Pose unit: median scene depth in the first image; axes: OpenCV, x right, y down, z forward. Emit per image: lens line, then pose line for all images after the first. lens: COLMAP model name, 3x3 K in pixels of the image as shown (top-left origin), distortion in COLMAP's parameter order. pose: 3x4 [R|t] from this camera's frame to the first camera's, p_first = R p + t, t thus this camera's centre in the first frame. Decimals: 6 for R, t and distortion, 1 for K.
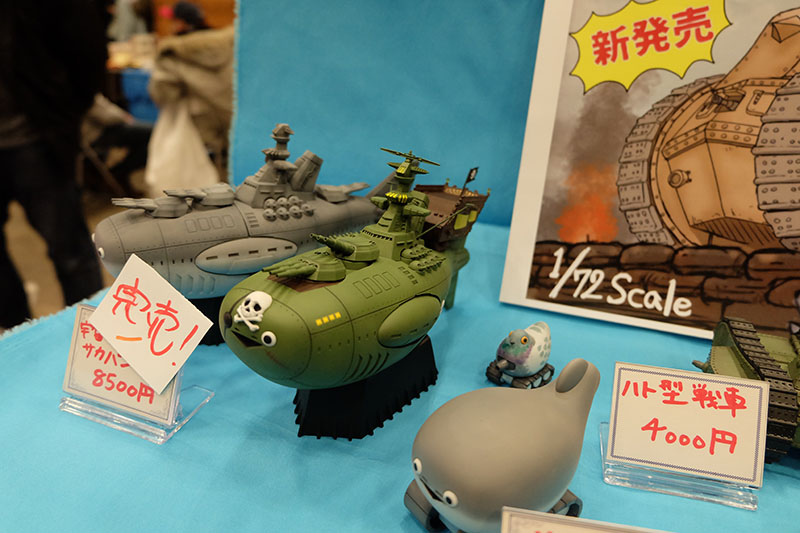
lens RADIAL K [[541.8, 0, 396.6], [0, 541.8, 270.5], [0, 0, 1]] dist [-0.046385, 0.037174]
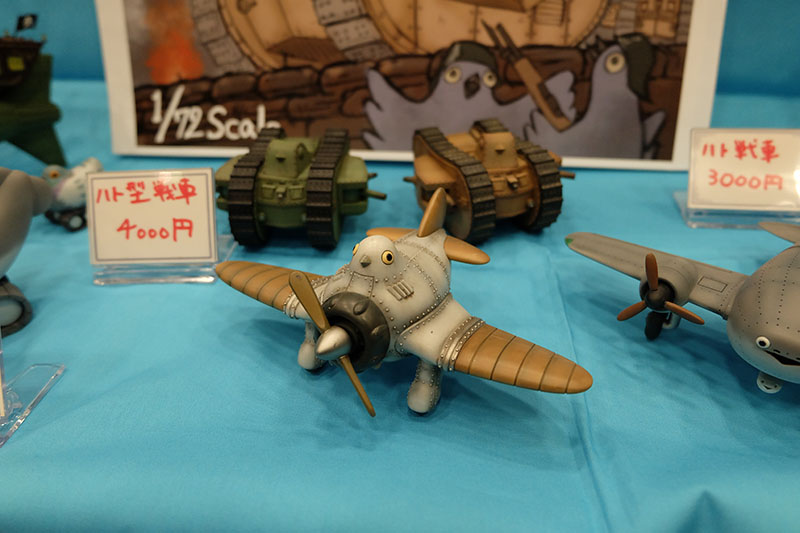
lens RADIAL K [[541.8, 0, 405.9], [0, 541.8, 263.0], [0, 0, 1]] dist [-0.046385, 0.037174]
pose [[0.975575, -0.164369, 0.145728, 0.599294], [0.139607, 0.976126, 0.166395, 0.182929], [-0.169599, -0.141986, 0.975231, -0.107867]]
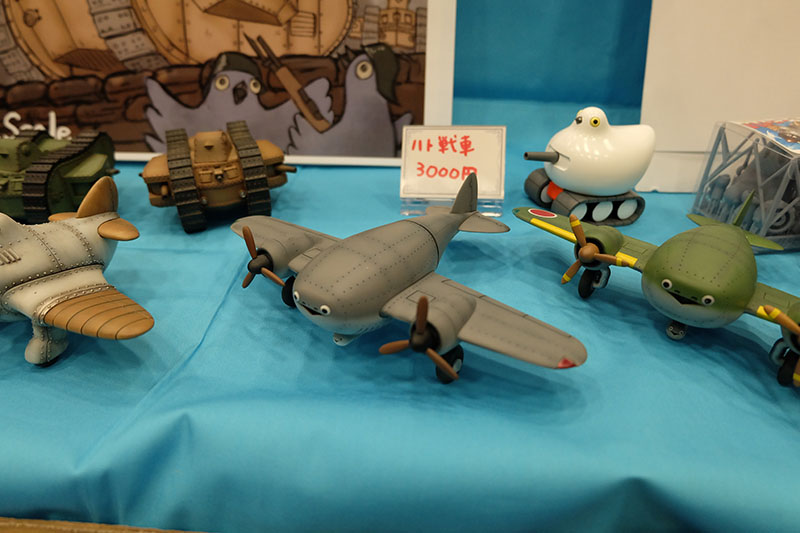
lens RADIAL K [[541.8, 0, 413.3], [0, 541.8, 262.3], [0, 0, 1]] dist [-0.046385, 0.037174]
pose [[0.967701, -0.171049, 0.185195, 1.007726], [0.146190, 0.979222, 0.140542, 0.284835], [-0.205386, -0.108929, 0.972600, -0.287354]]
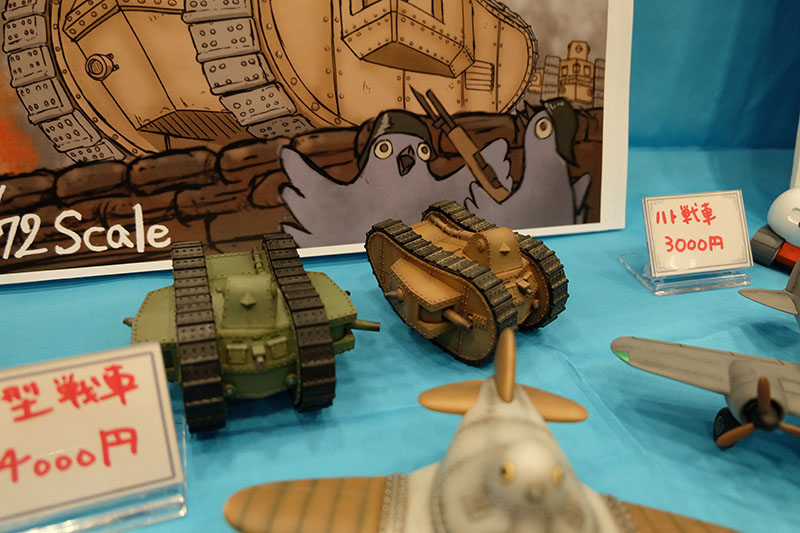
lens RADIAL K [[541.8, 0, 397.9], [0, 541.8, 262.8], [0, 0, 1]] dist [-0.046385, 0.037174]
pose [[0.819943, -0.283455, 0.497339, 0.425925], [0.210859, 0.957264, 0.197950, 0.024629], [-0.532195, -0.057440, 0.844671, 0.161771]]
